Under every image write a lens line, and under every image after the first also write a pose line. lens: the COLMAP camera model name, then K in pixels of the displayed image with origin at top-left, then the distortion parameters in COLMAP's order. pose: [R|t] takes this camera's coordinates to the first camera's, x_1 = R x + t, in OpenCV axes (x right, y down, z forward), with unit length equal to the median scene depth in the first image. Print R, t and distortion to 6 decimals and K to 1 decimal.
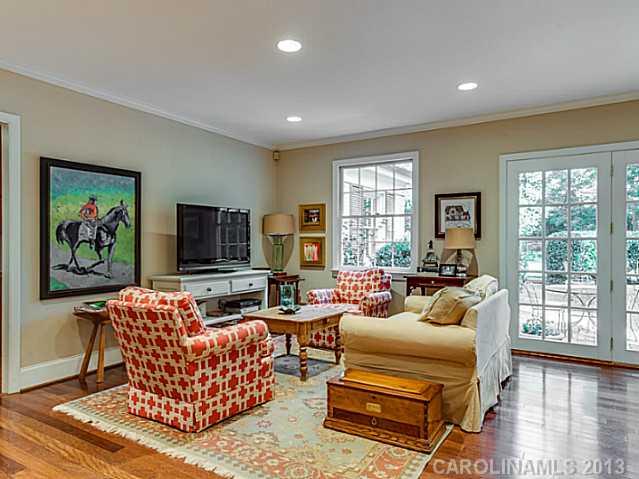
lens RADIAL K [[426.4, 0, 319.5], [0, 426.4, 239.5], [0, 0, 1]] dist [0.001777, 0.000479]
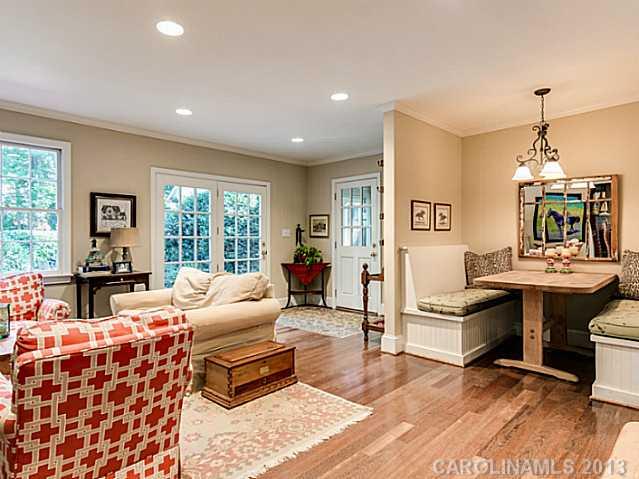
lens RADIAL K [[378.3, 0, 319.5], [0, 378.3, 239.5], [0, 0, 1]] dist [0.041452, -0.000031]
pose [[0.216600, -0.003816, 0.976253, -0.496736], [-0.001616, 0.999990, 0.004267, -0.001452], [-0.976259, -0.002502, 0.216592, 0.308558]]
